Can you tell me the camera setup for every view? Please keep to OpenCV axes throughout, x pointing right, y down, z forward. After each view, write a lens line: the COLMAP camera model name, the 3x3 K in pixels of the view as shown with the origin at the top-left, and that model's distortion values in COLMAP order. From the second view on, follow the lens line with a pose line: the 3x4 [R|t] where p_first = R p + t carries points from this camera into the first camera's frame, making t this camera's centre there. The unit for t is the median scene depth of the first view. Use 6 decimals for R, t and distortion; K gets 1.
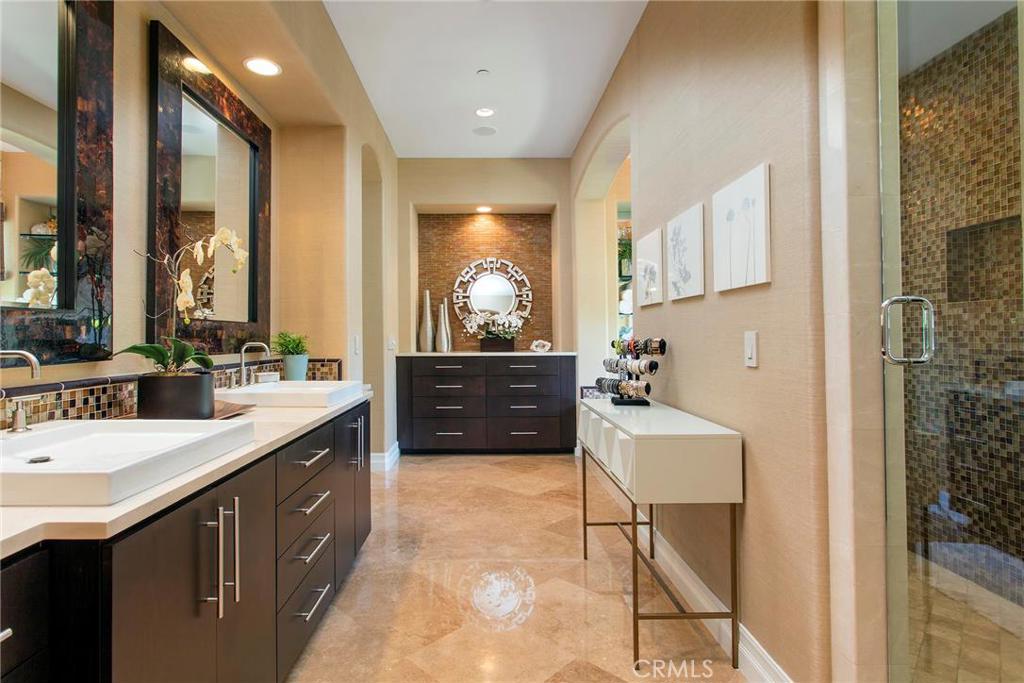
lens RADIAL K [[524.3, 0, 508.6], [0, 524.3, 334.3], [0, 0, 1]] dist [-0.005650, 0.005628]
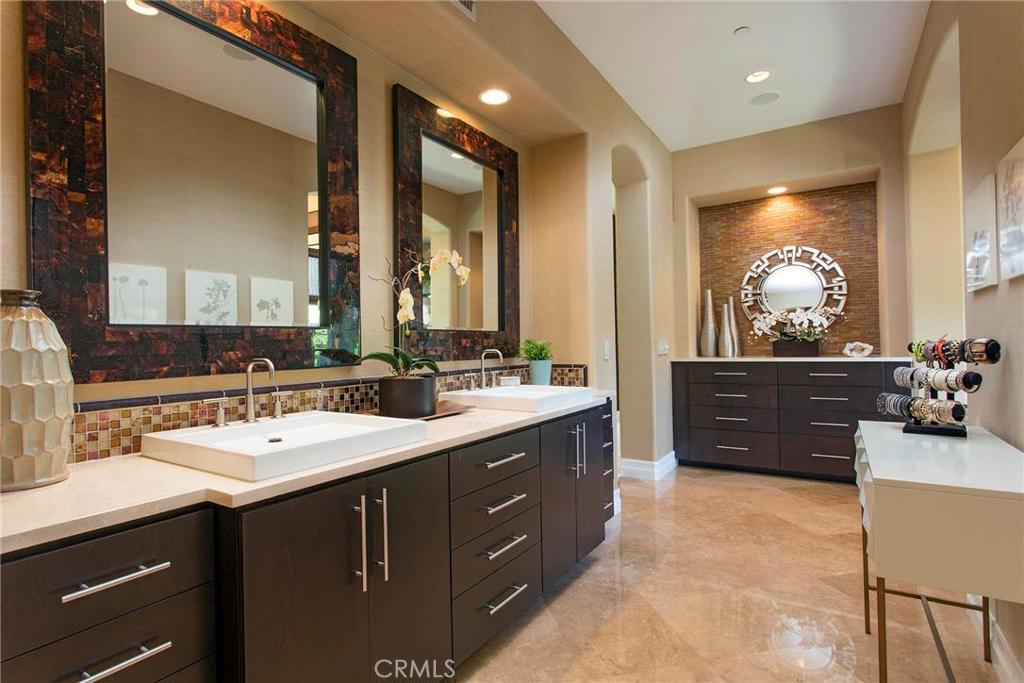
lens RADIAL K [[524.3, 0, 511.5], [0, 524.3, 345.9], [0, 0, 1]] dist [-0.005650, 0.005628]
pose [[0.828757, -0.011669, -0.559487, 0.146126], [0.019719, 0.999771, 0.008358, -0.000512], [0.559262, -0.017959, 0.828797, 0.094265]]
